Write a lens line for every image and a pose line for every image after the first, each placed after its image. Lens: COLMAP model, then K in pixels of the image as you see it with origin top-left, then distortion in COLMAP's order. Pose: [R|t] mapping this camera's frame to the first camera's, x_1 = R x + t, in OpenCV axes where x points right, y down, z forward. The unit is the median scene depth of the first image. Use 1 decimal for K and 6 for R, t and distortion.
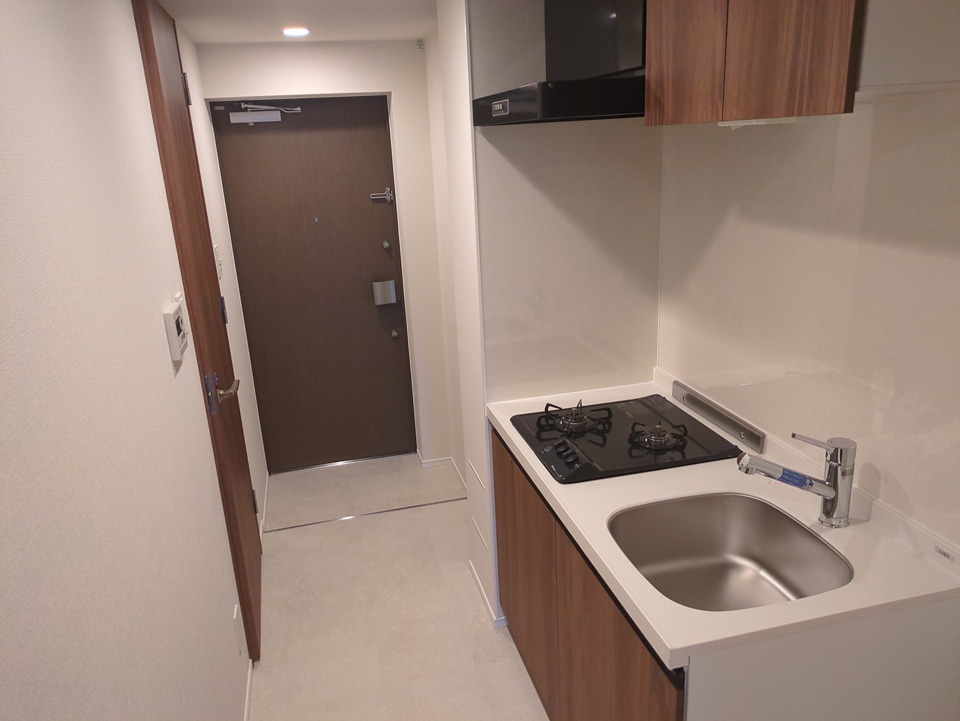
lens RADIAL K [[710.7, 0, 480.0], [0, 710.7, 360.5], [0, 0, 1]] dist [0.059222, -0.055623]
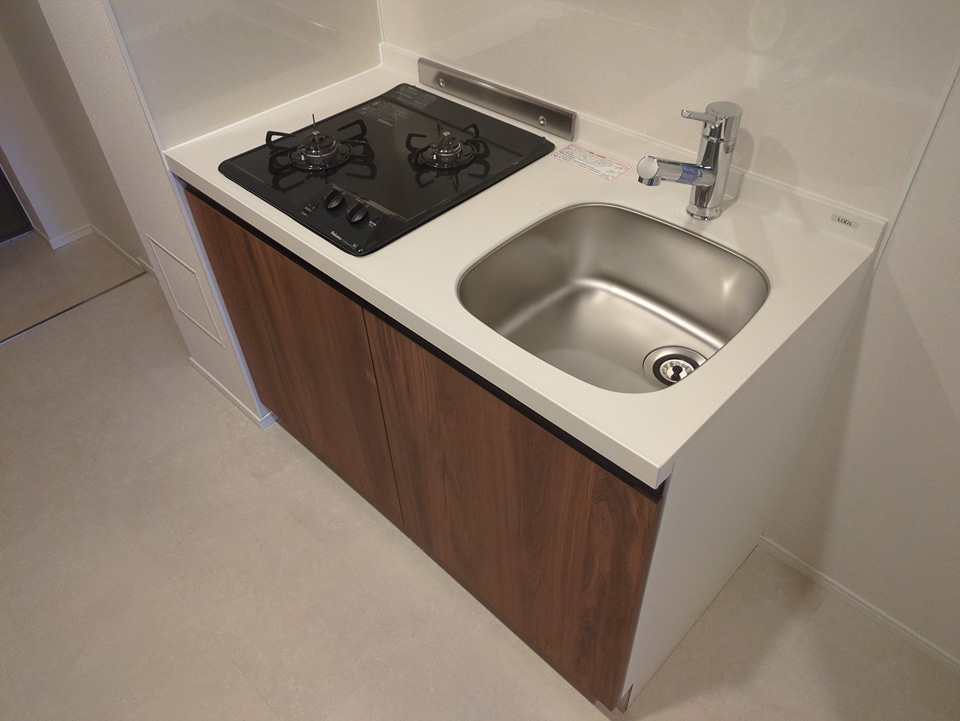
lens RADIAL K [[710.7, 0, 480.0], [0, 710.7, 360.5], [0, 0, 1]] dist [0.059222, -0.055623]
pose [[0.850335, -0.348365, 0.394426, -0.075285], [0.150877, 0.879440, 0.451466, -0.023578], [-0.504148, -0.324388, 0.800379, 0.317736]]
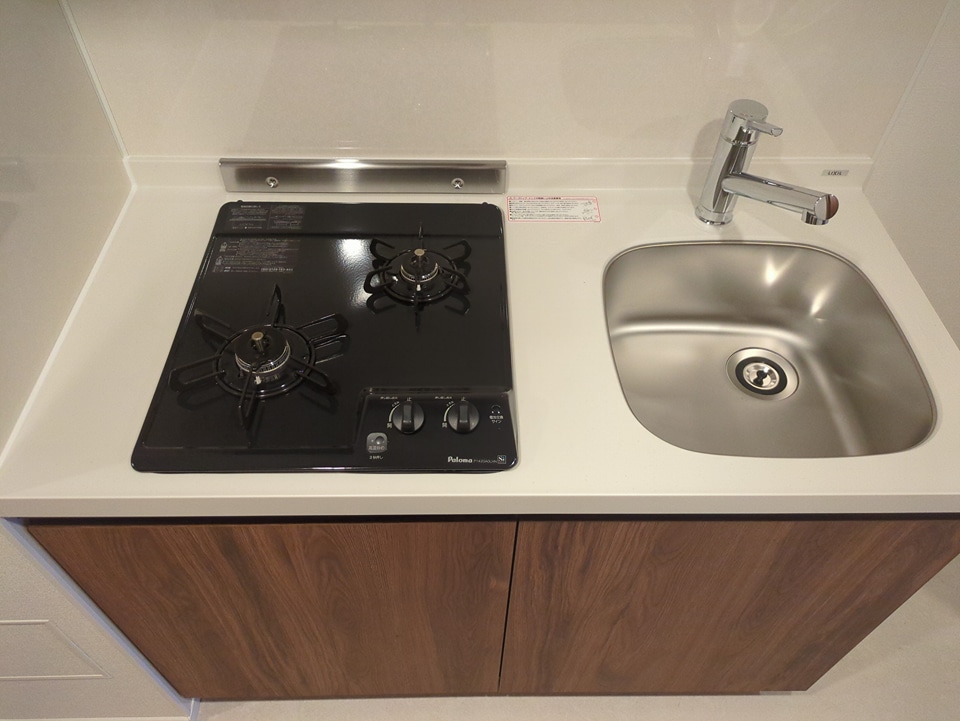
lens RADIAL K [[710.7, 0, 480.0], [0, 710.7, 360.5], [0, 0, 1]] dist [0.059222, -0.055623]
pose [[0.219568, -0.685647, 0.694030, -0.142531], [0.262251, 0.726687, 0.634941, -0.155201], [-0.939688, 0.042598, 0.339369, 0.734233]]
